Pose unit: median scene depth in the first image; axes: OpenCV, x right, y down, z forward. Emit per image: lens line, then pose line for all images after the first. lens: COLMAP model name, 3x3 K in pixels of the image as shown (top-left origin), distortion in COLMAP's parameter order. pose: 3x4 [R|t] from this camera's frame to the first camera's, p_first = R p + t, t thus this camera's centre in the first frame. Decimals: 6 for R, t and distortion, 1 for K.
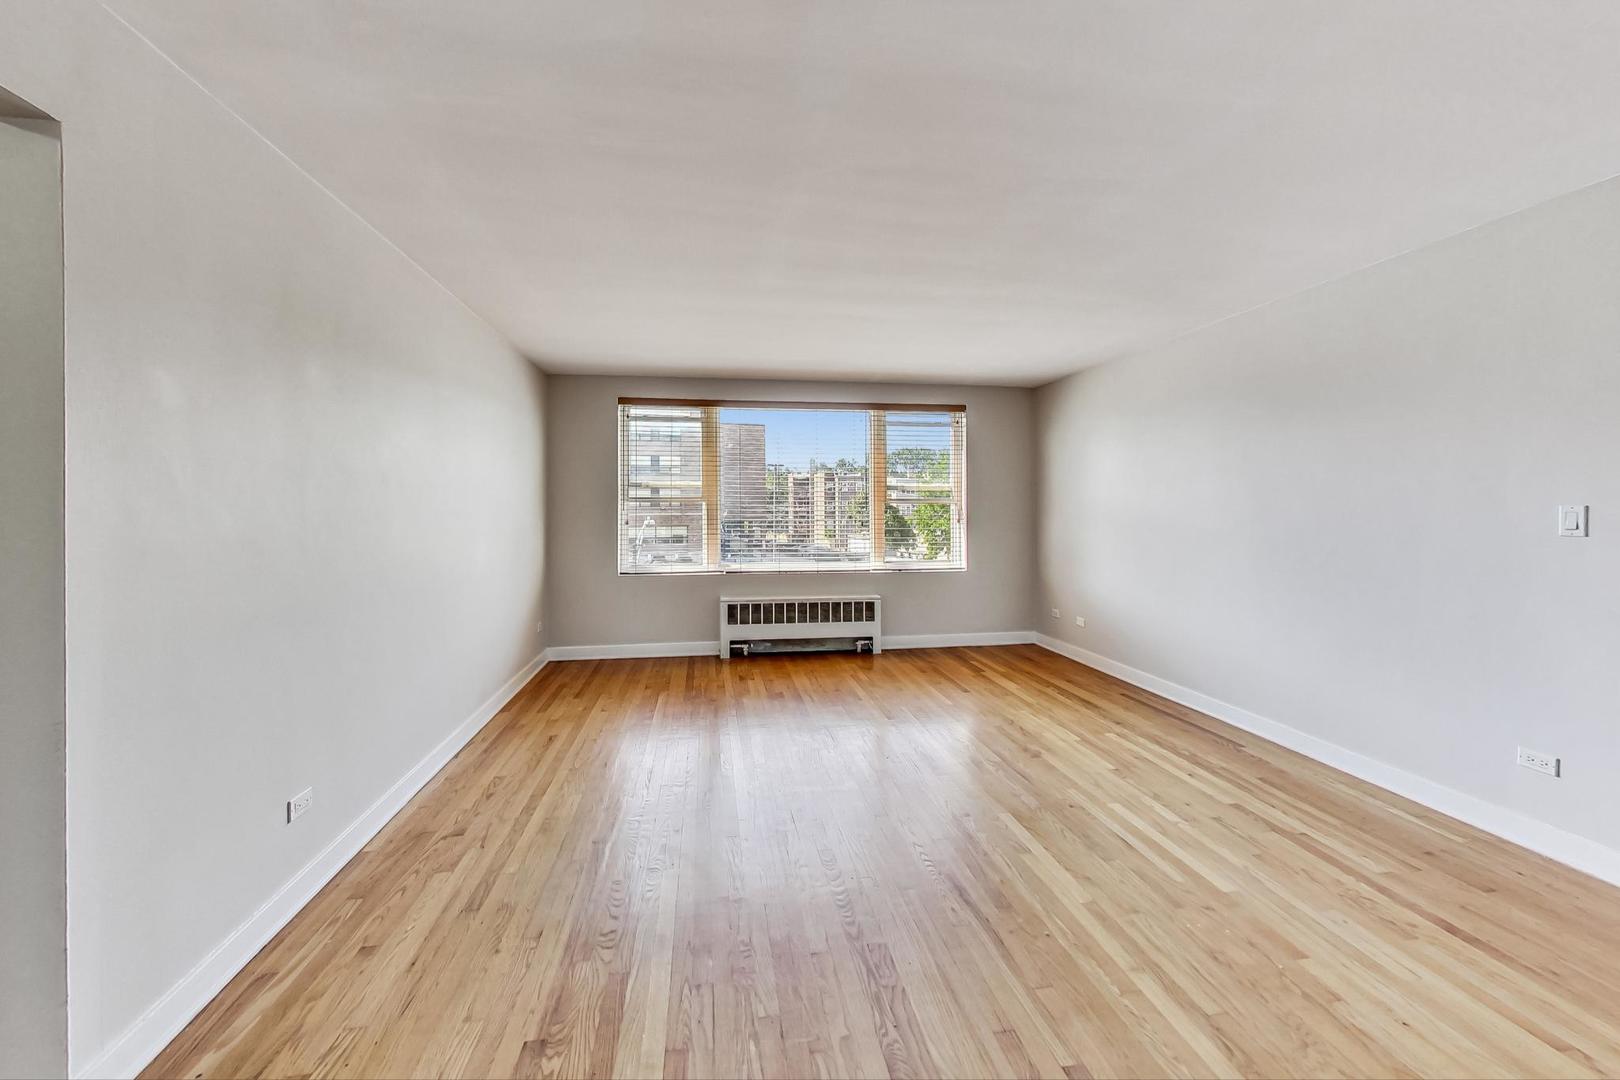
lens RADIAL K [[633.0, 0, 804.0], [0, 633.0, 479.4], [0, 0, 1]] dist [-0.000628, 0.000000]
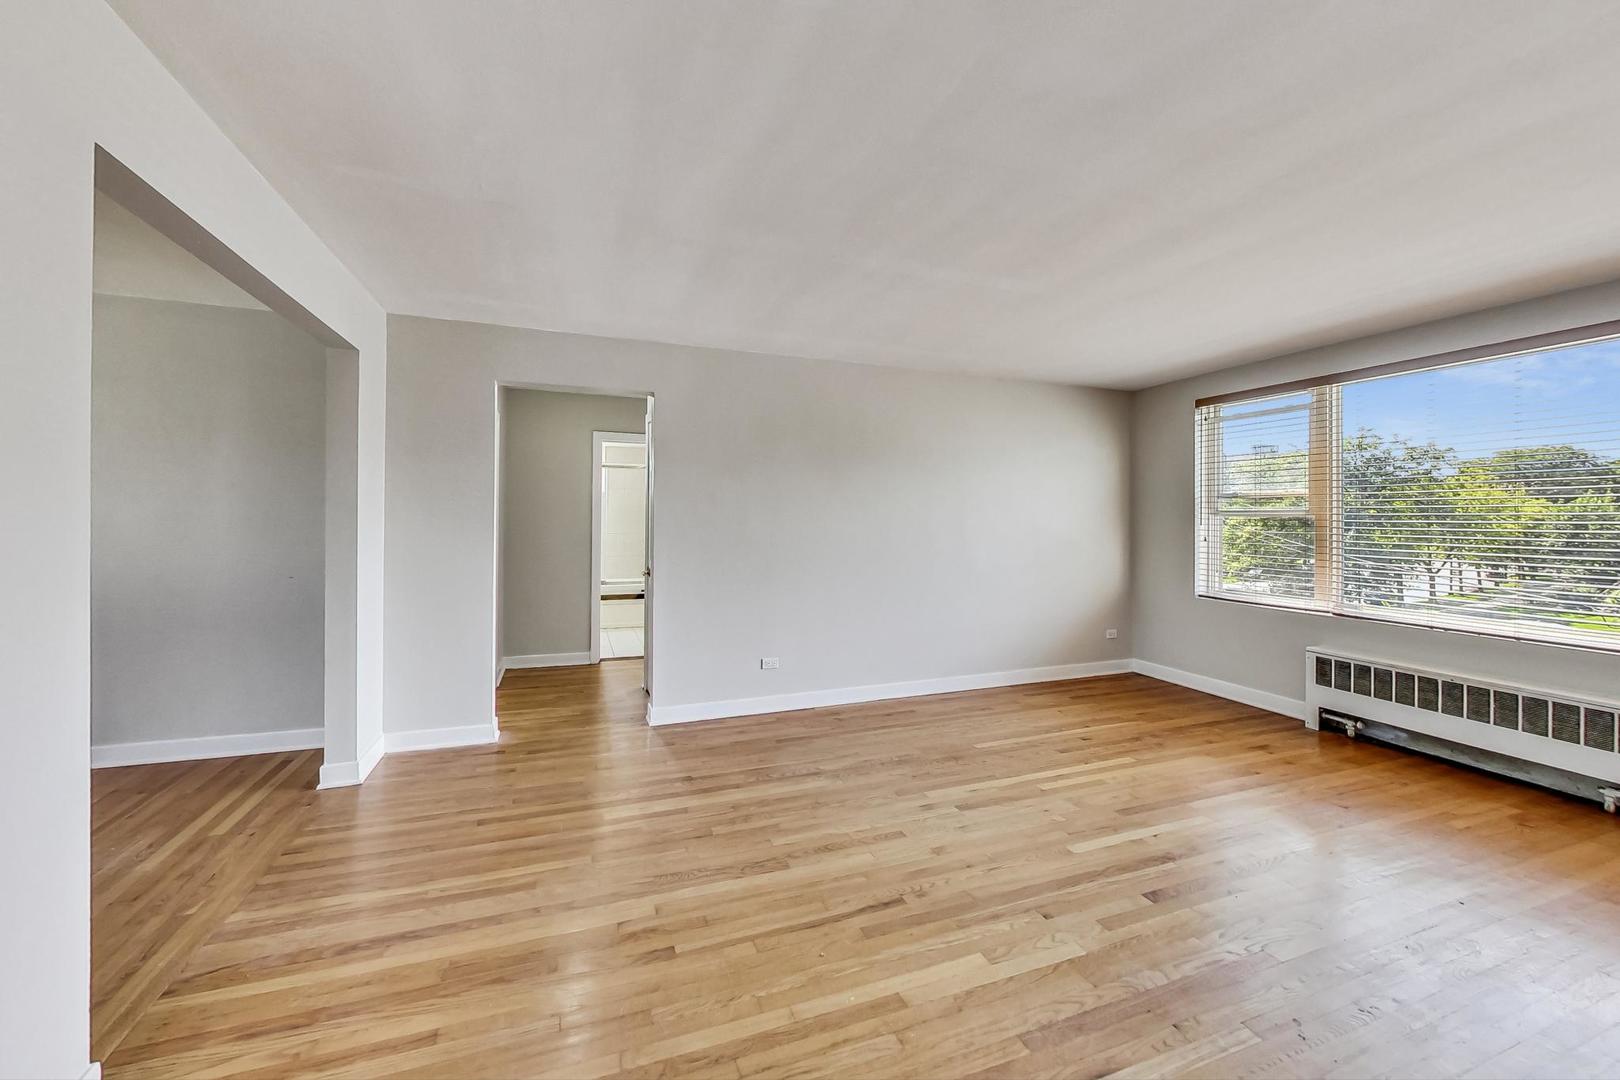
lens RADIAL K [[630.4, 0, 806.3], [0, 630.4, 514.5], [0, 0, 1]] dist [0.001263, 0.000623]
pose [[0.191498, -0.008322, -0.981458, 0.507870], [0.034572, 0.999401, -0.001728, 0.015855], [0.980884, -0.033600, 0.191670, 0.305994]]
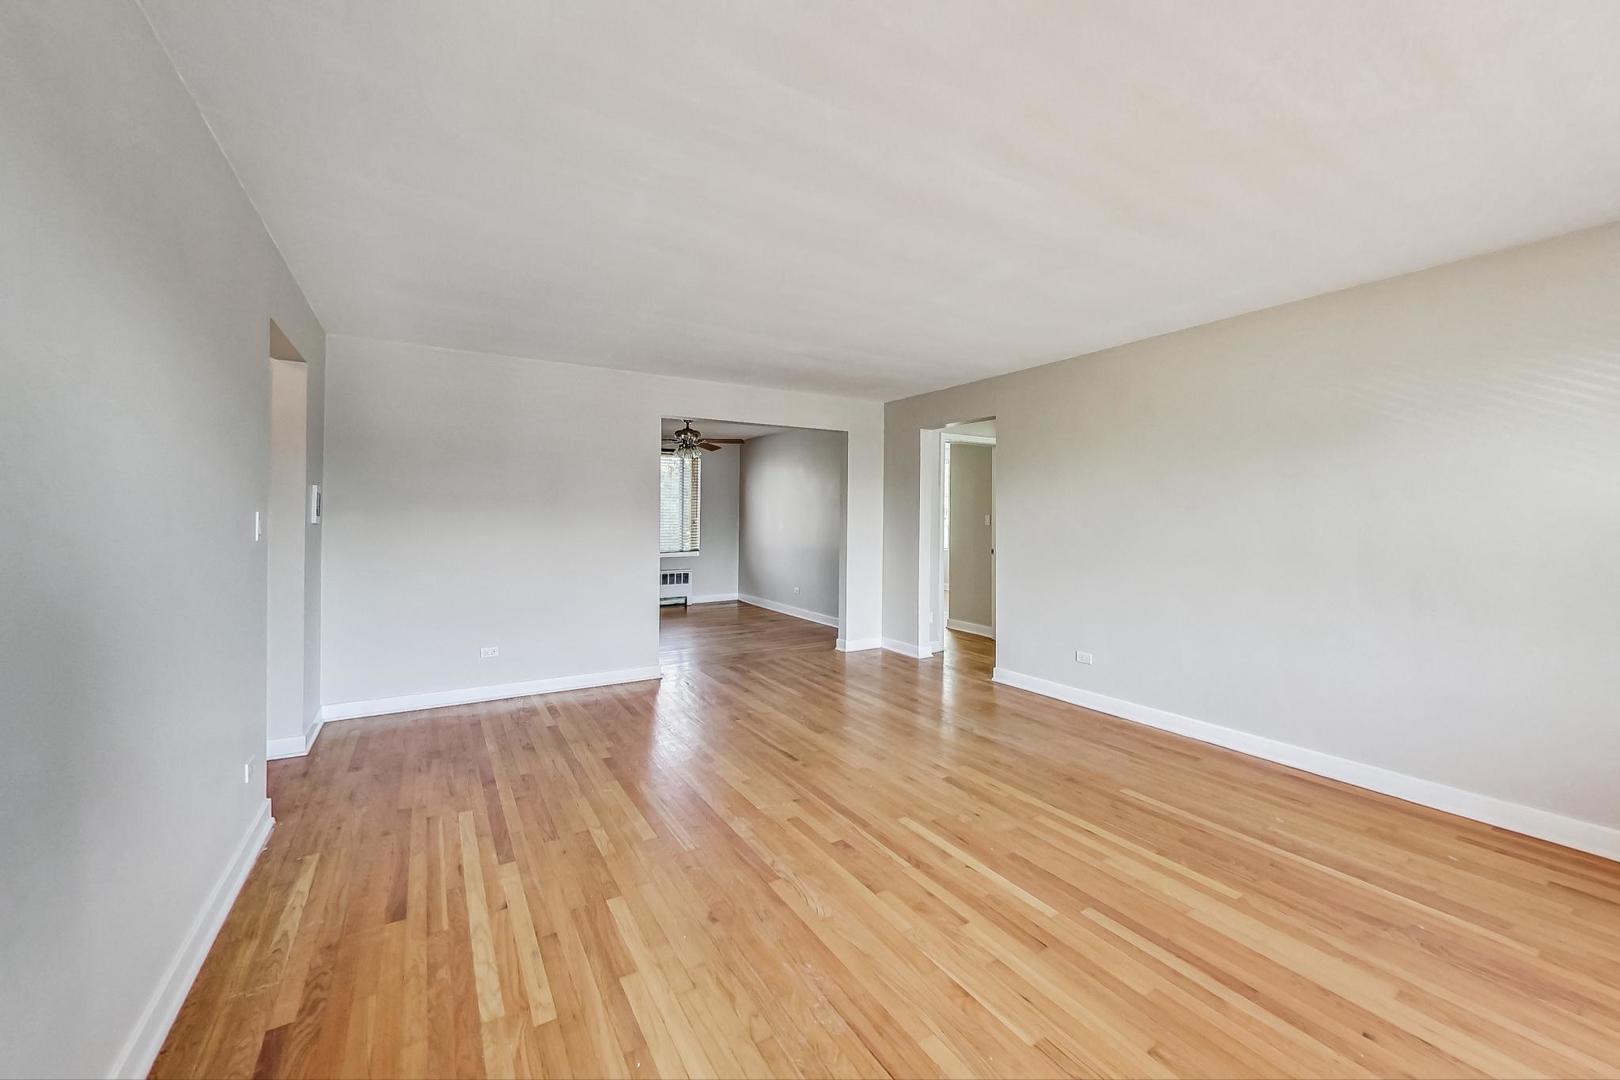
lens RADIAL K [[630.4, 0, 806.3], [0, 630.4, 514.5], [0, 0, 1]] dist [0.001263, 0.000623]
pose [[-0.927468, -0.005420, -0.373863, 0.339570], [0.009159, 0.999266, -0.037208, 0.045314], [0.373790, -0.037934, -0.926737, 1.060655]]
